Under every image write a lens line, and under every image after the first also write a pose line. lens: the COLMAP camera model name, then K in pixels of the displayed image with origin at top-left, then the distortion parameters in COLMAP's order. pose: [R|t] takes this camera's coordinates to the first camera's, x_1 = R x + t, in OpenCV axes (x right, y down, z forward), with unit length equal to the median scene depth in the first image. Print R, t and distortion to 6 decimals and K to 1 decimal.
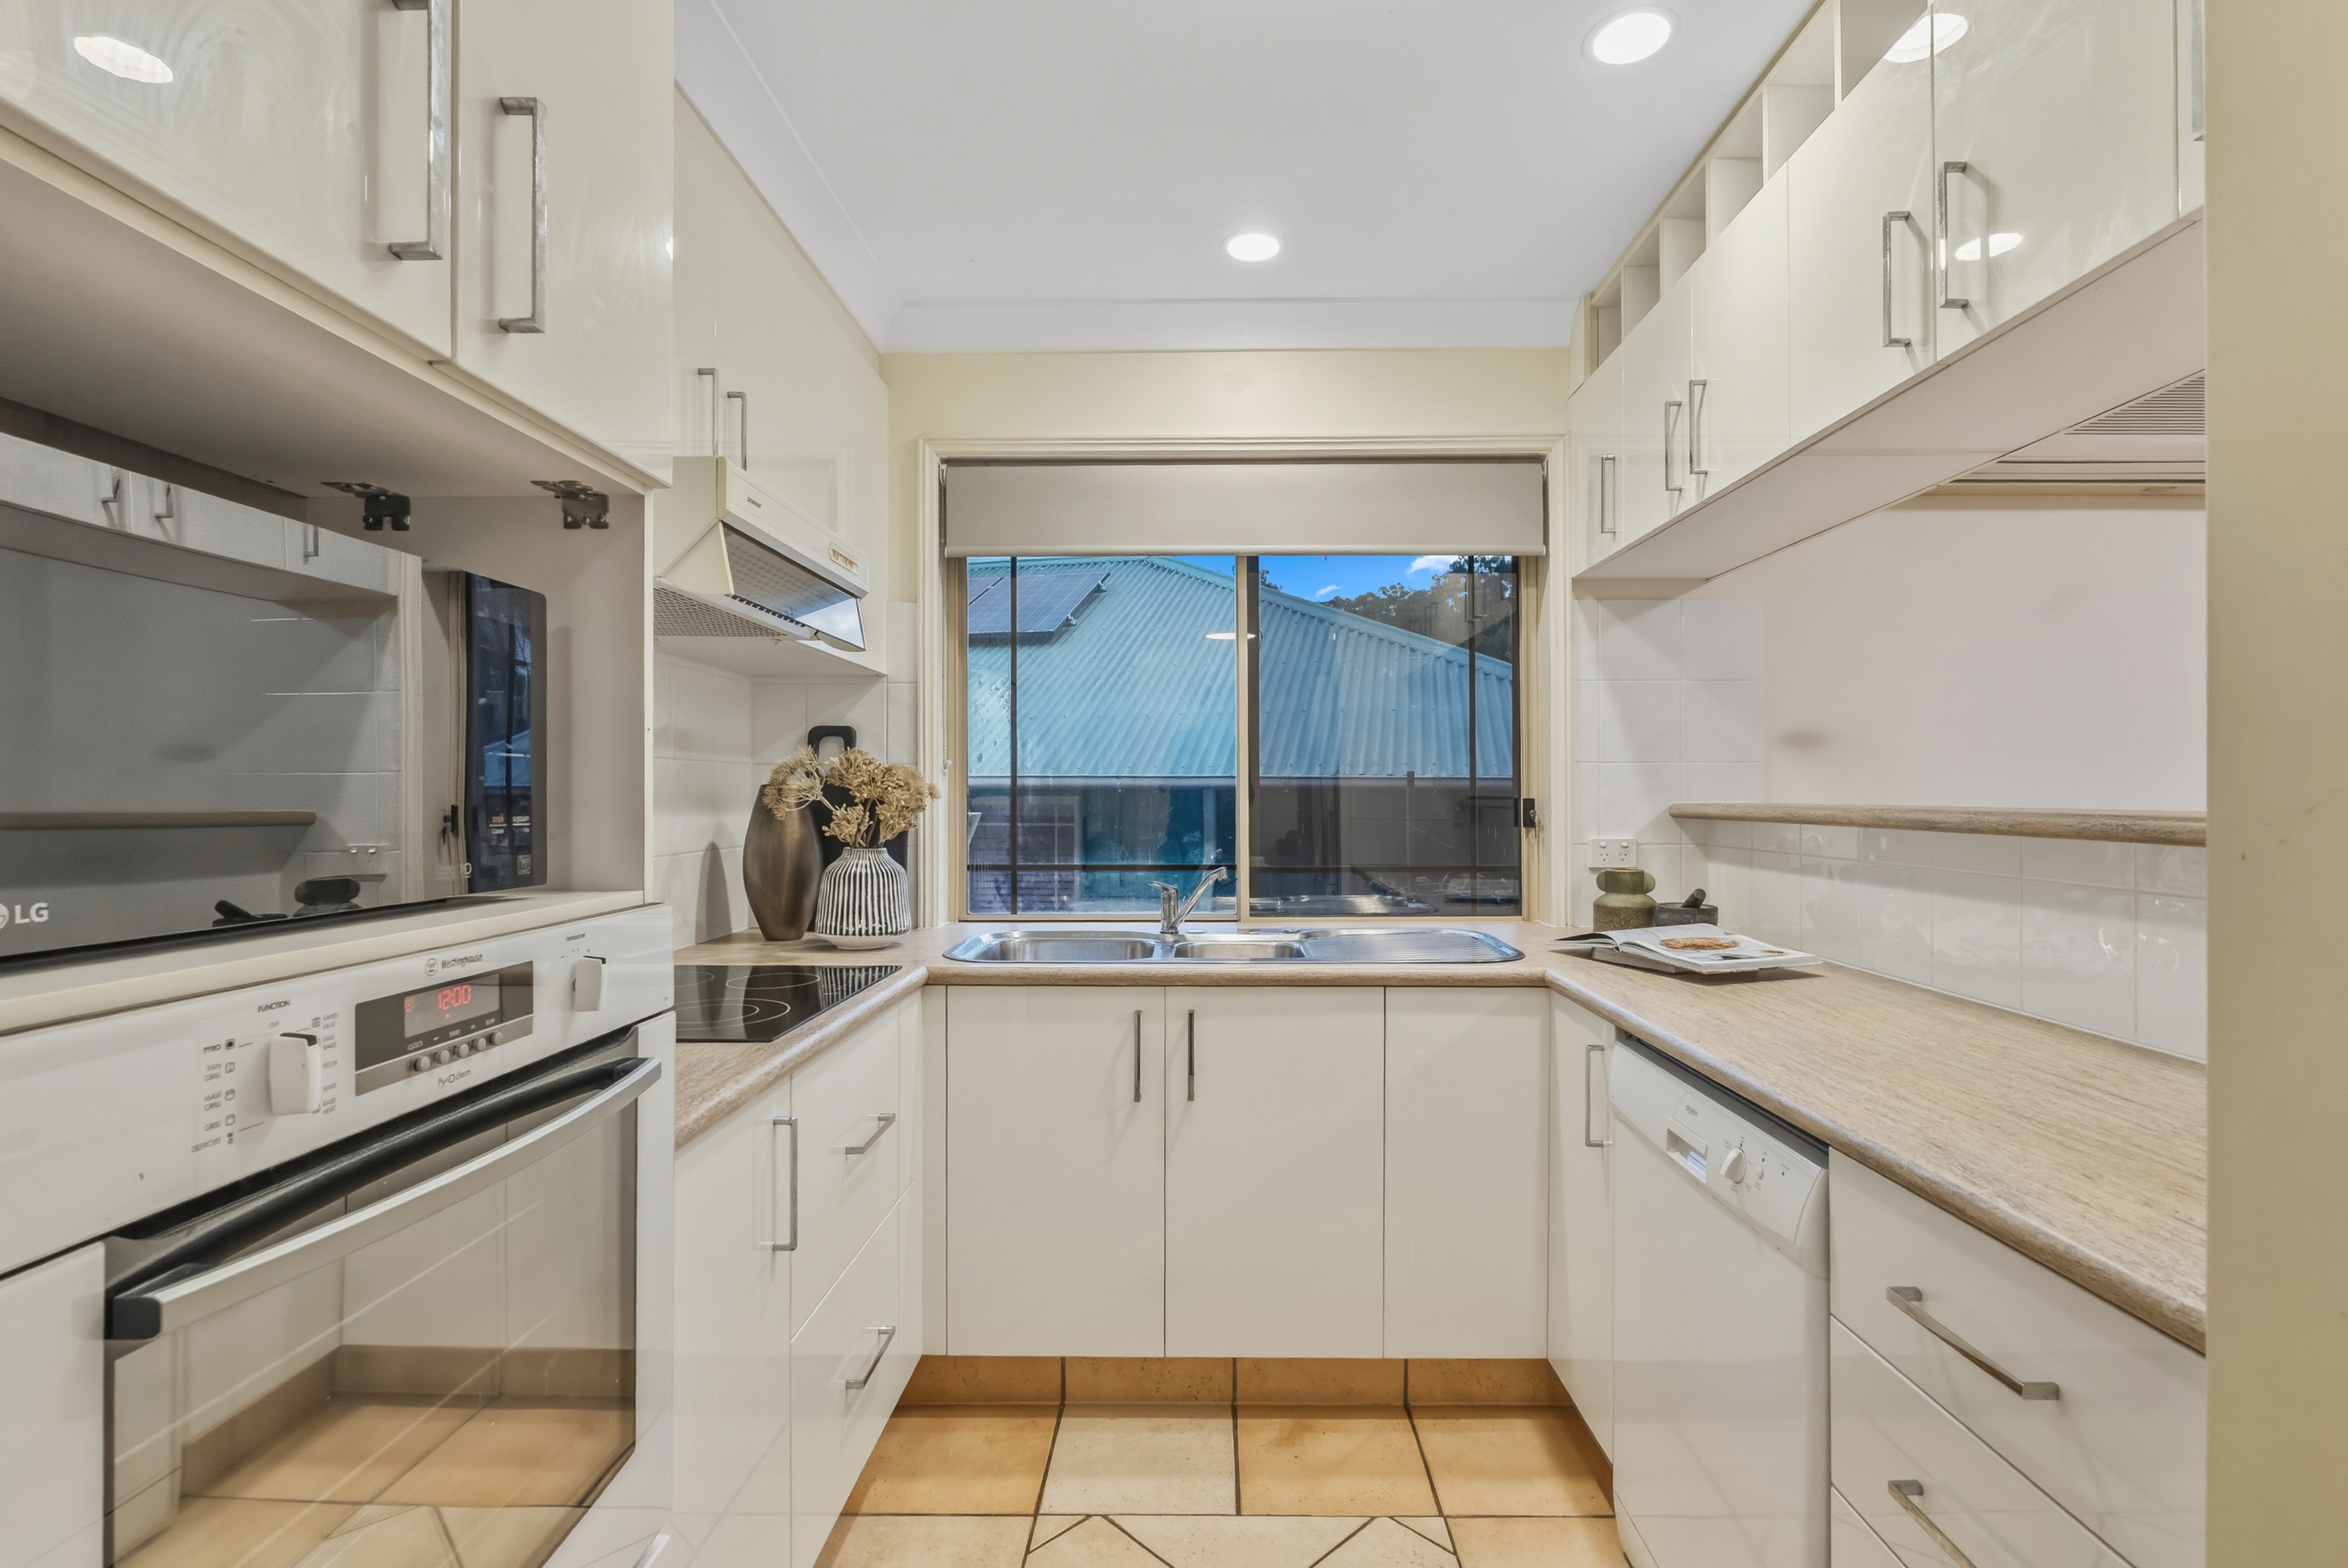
lens RADIAL K [[1085.0, 0, 1174.0], [0, 1085.0, 784.0], [0, 0, 1]] dist [0.000078, -0.000039]
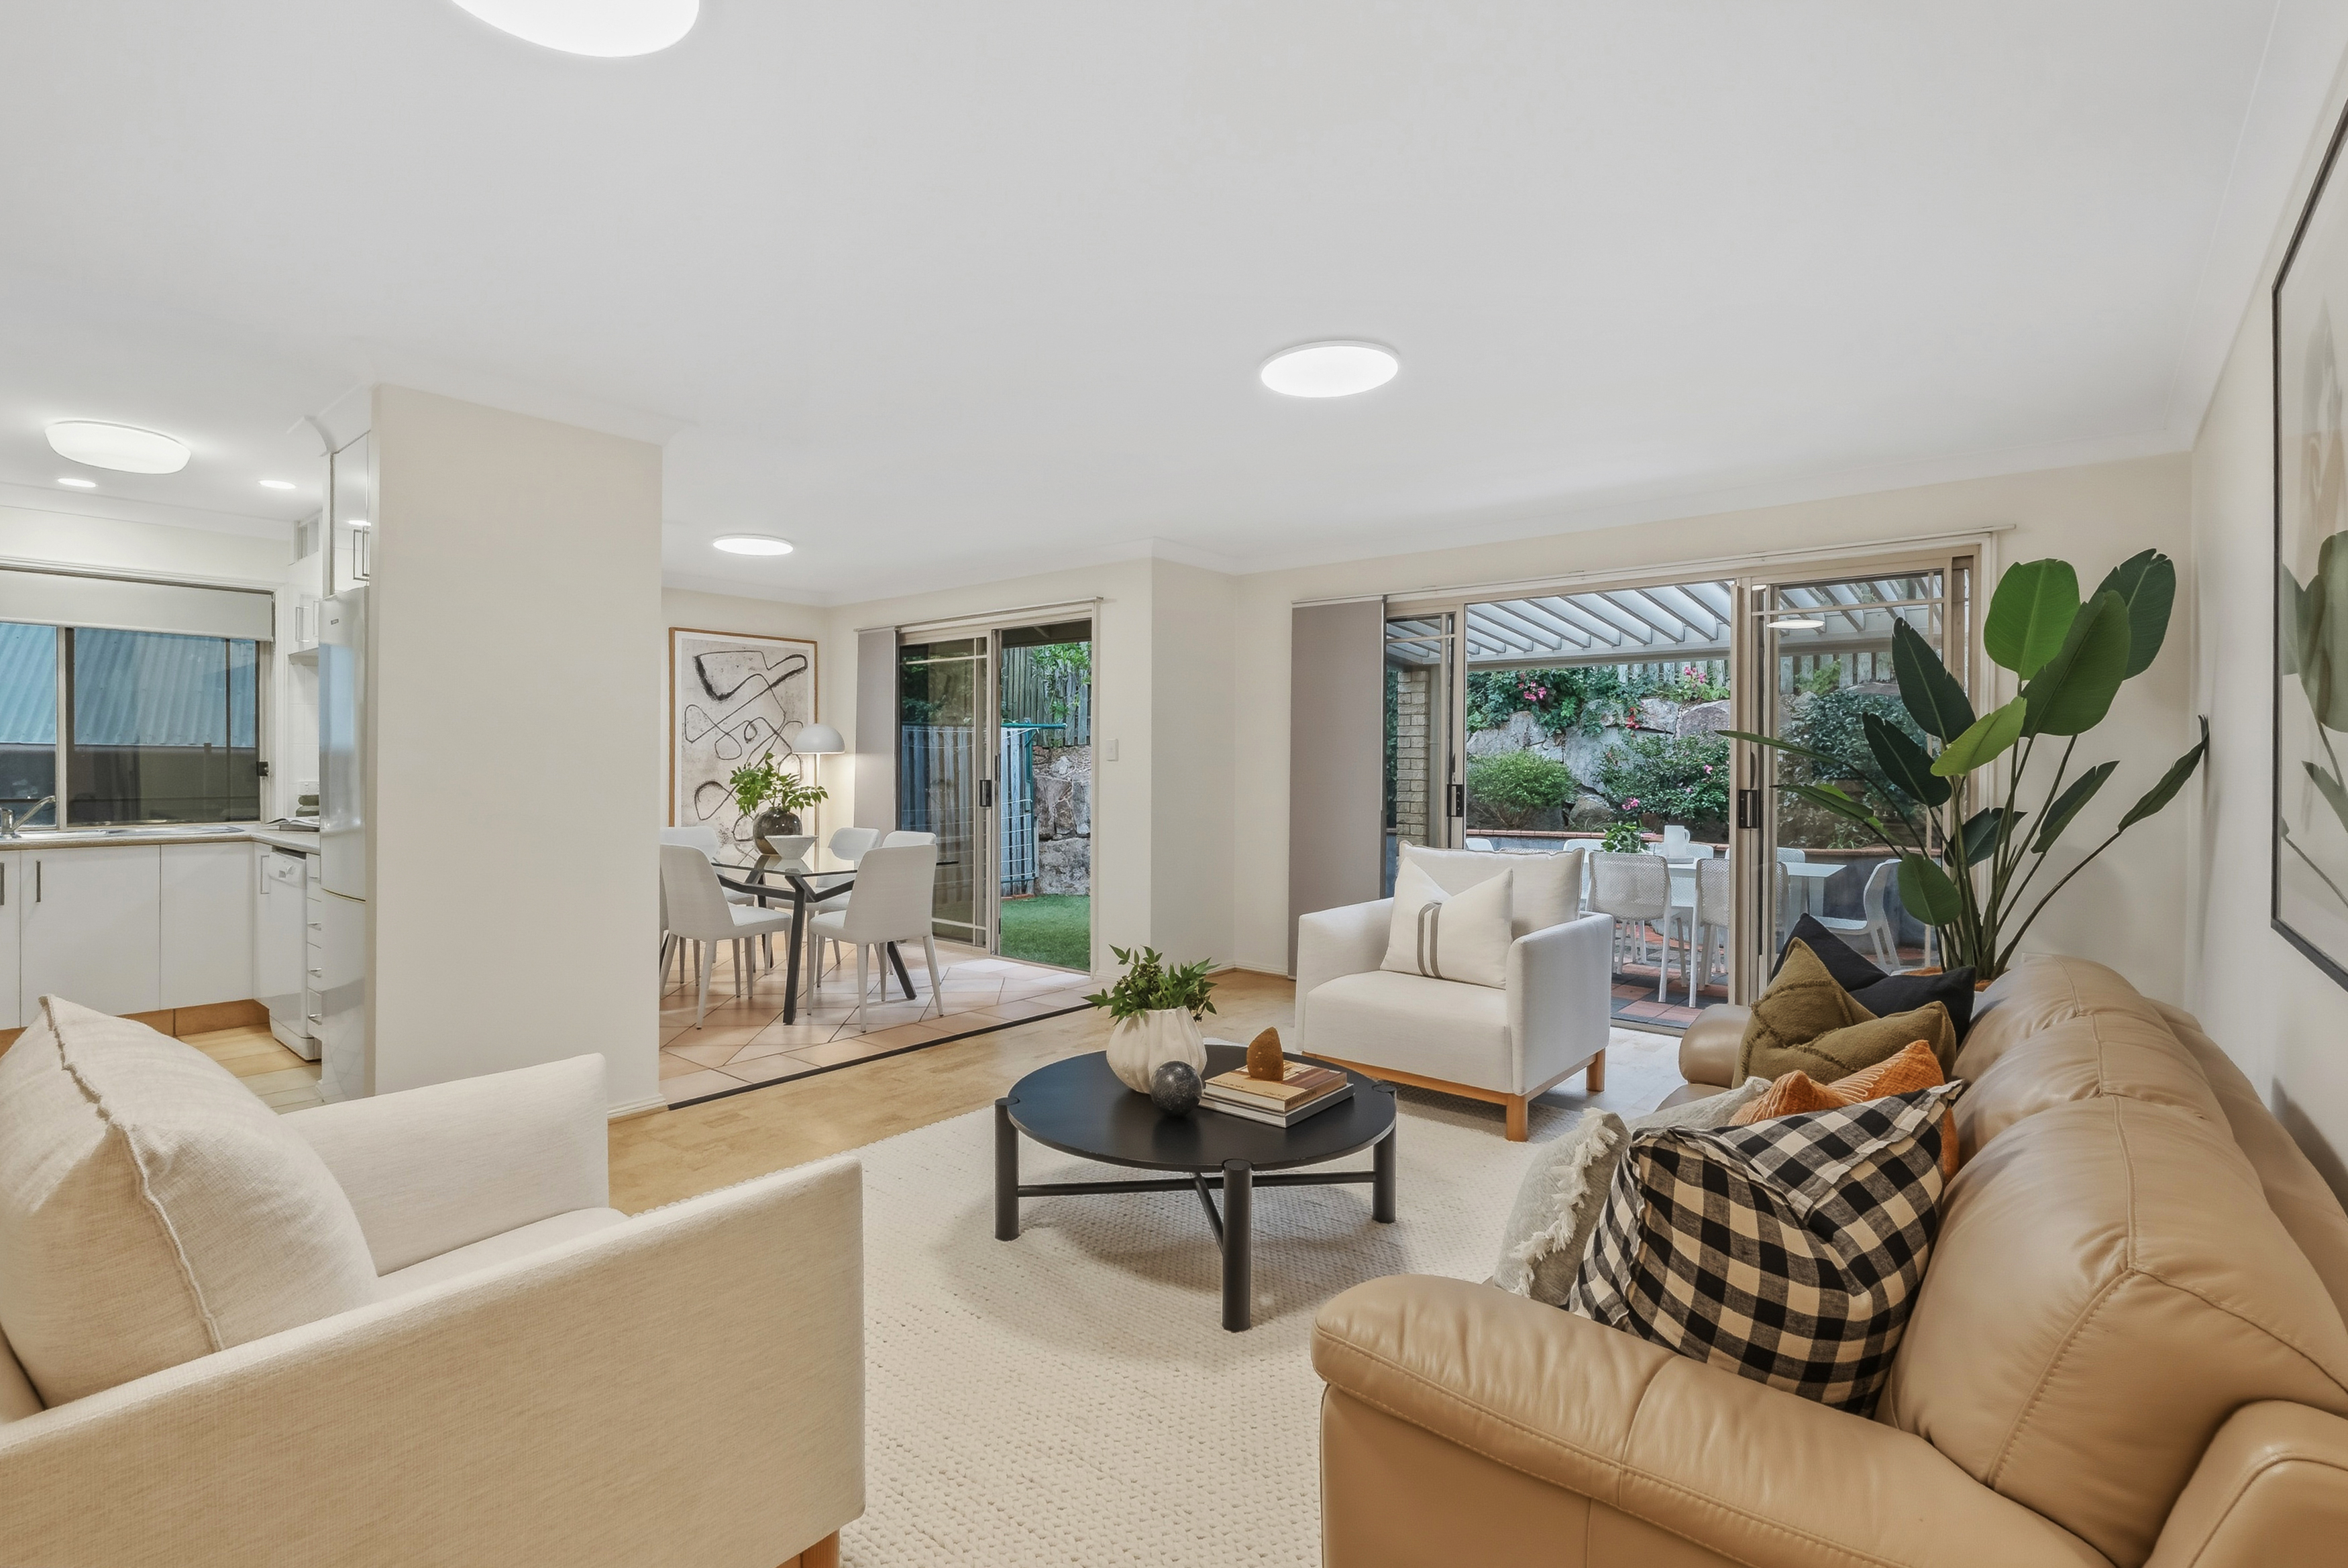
lens RADIAL K [[1095.3, 0, 1157.0], [0, 1095.3, 762.3], [0, 0, 1]] dist [-0.000463, 0.000028]
pose [[0.625821, 0.001992, 0.779964, -0.215521], [-0.010609, 0.999926, 0.005958, -0.013852], [-0.779895, -0.012003, 0.625795, -1.532736]]
